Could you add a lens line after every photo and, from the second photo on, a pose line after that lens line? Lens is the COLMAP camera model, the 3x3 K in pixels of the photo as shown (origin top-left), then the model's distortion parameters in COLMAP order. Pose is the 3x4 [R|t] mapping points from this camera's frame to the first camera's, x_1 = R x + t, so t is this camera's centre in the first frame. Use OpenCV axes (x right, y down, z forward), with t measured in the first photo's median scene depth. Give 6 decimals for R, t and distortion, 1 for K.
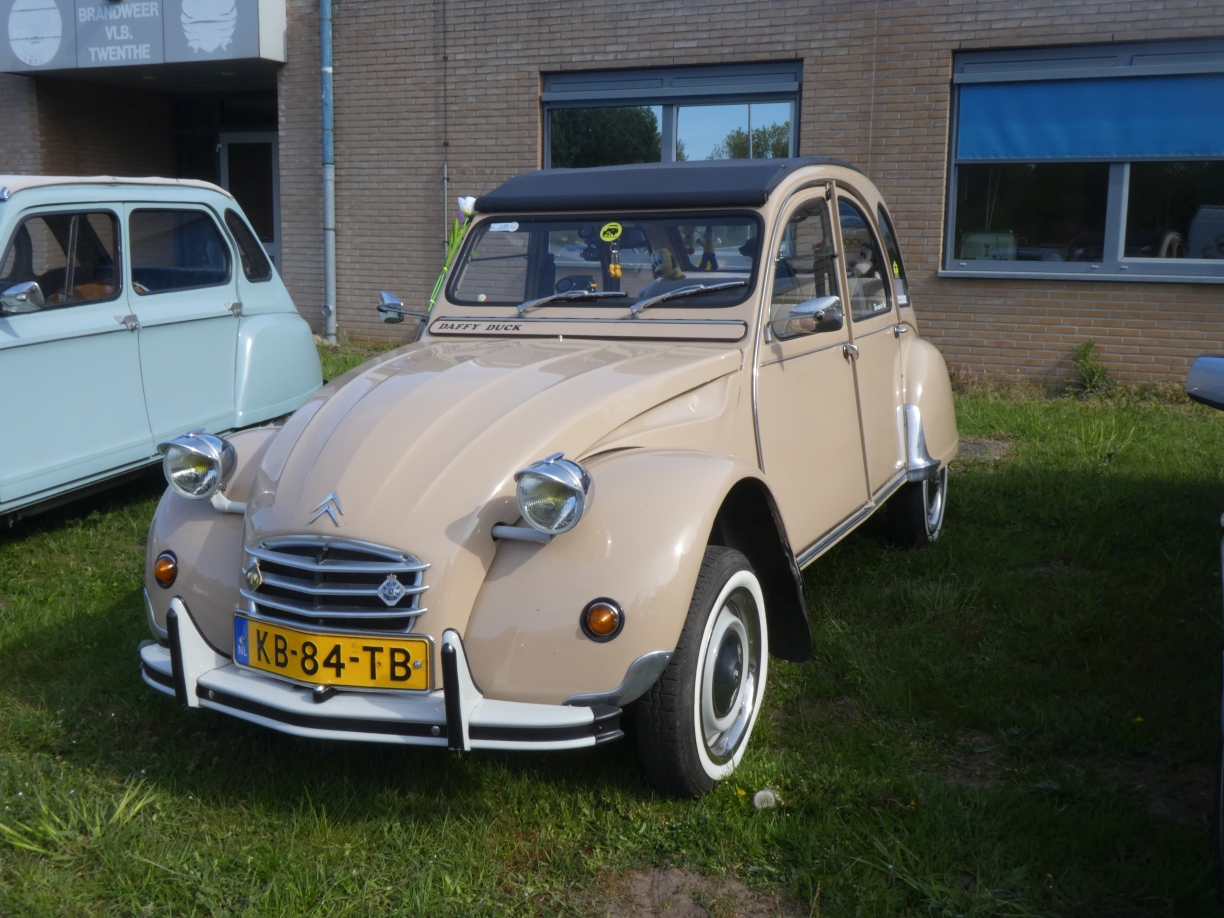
lens RADIAL K [[1340.3, 0, 629.2], [0, 1340.3, 436.1], [0, 0, 1]] dist [0.087477, -0.156459]
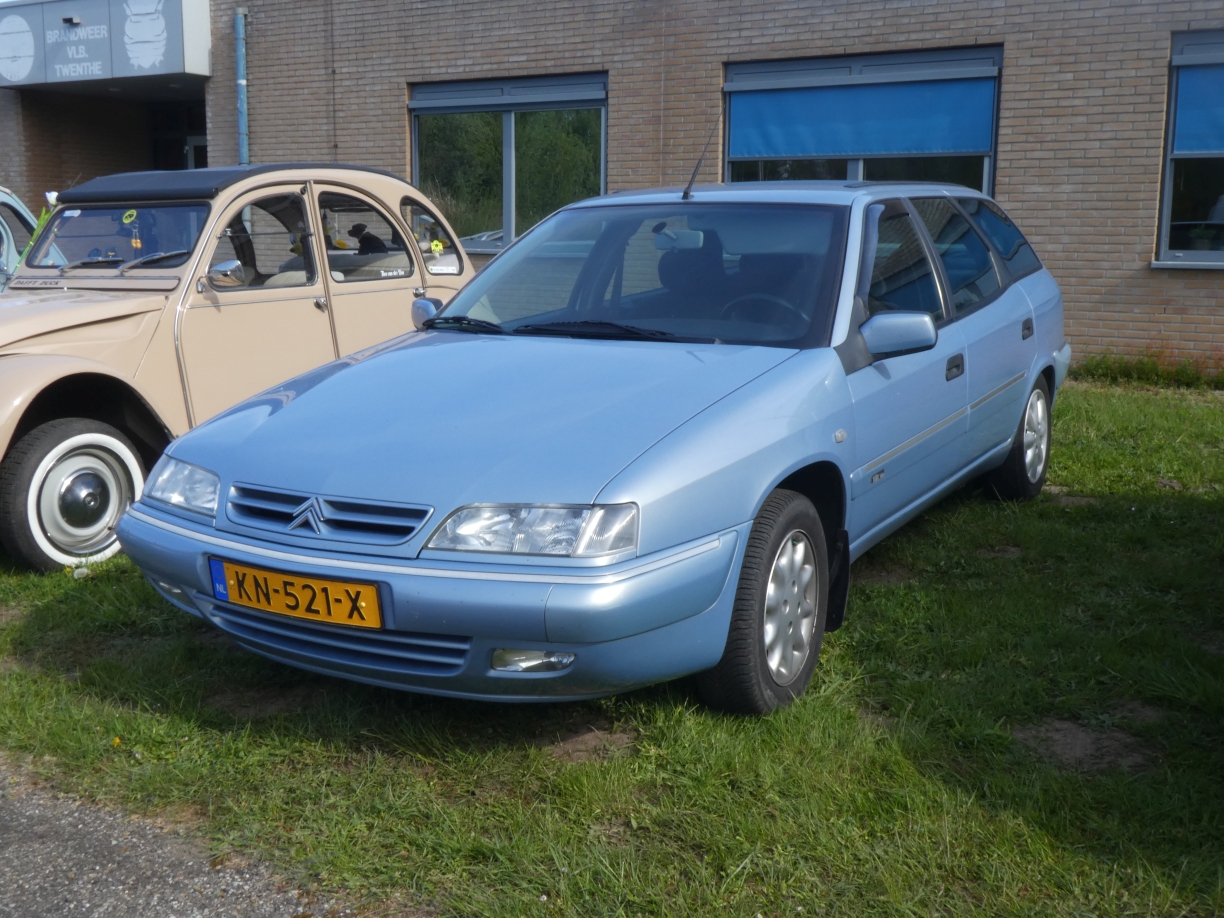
lens RADIAL K [[1342.9, 0, 615.1], [0, 1342.9, 423.7], [0, 0, 1]] dist [0.109858, -0.186823]
pose [[0.995720, 0.007857, -0.092089, 0.230232], [-0.008259, 0.999958, -0.003987, 0.024923], [0.092054, 0.004730, 0.995743, -0.139158]]
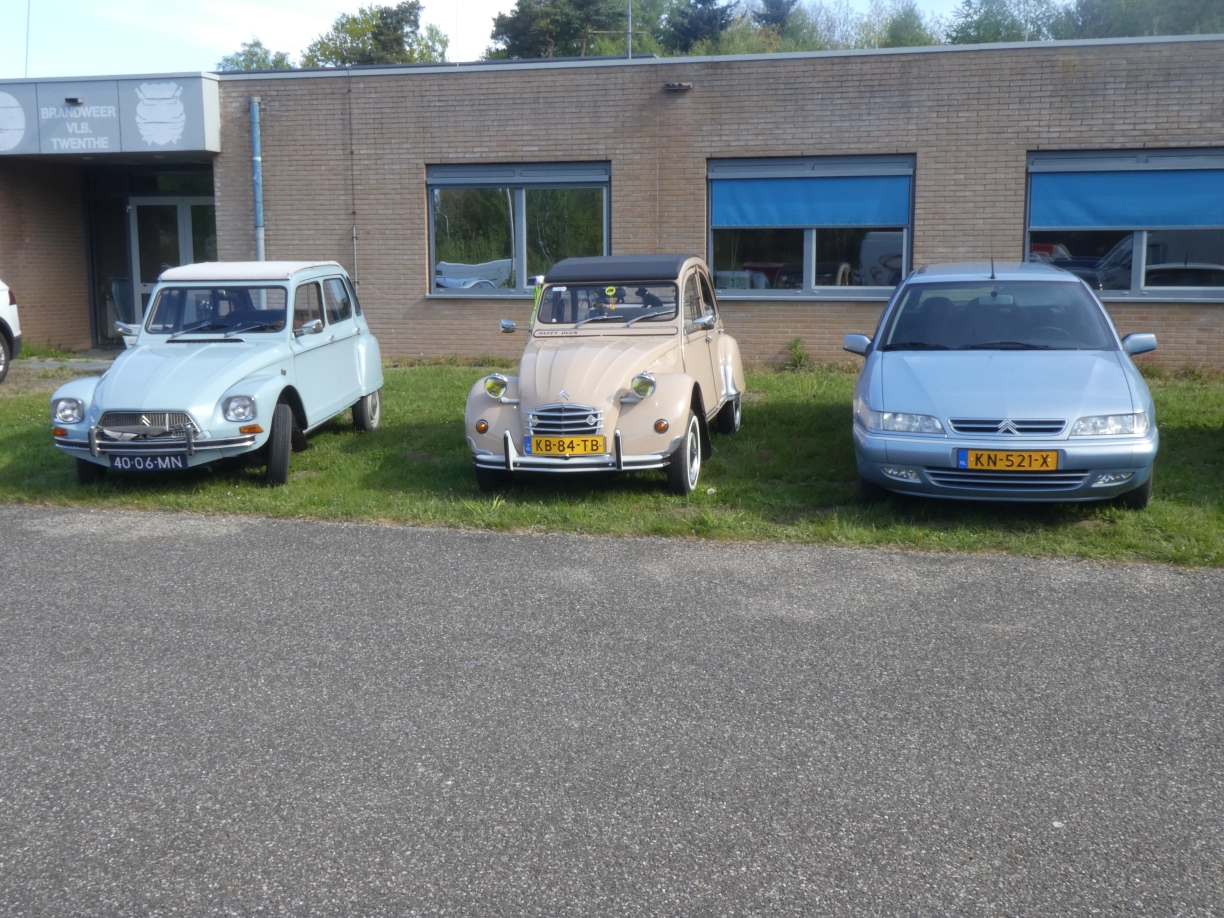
lens RADIAL K [[1340.3, 0, 629.2], [0, 1340.3, 436.1], [0, 0, 1]] dist [0.087477, -0.156459]
pose [[0.976722, -0.046702, 0.209363, -0.176200], [0.049319, 0.998756, -0.007293, 0.043406], [-0.208762, 0.017449, 0.977811, -0.468662]]
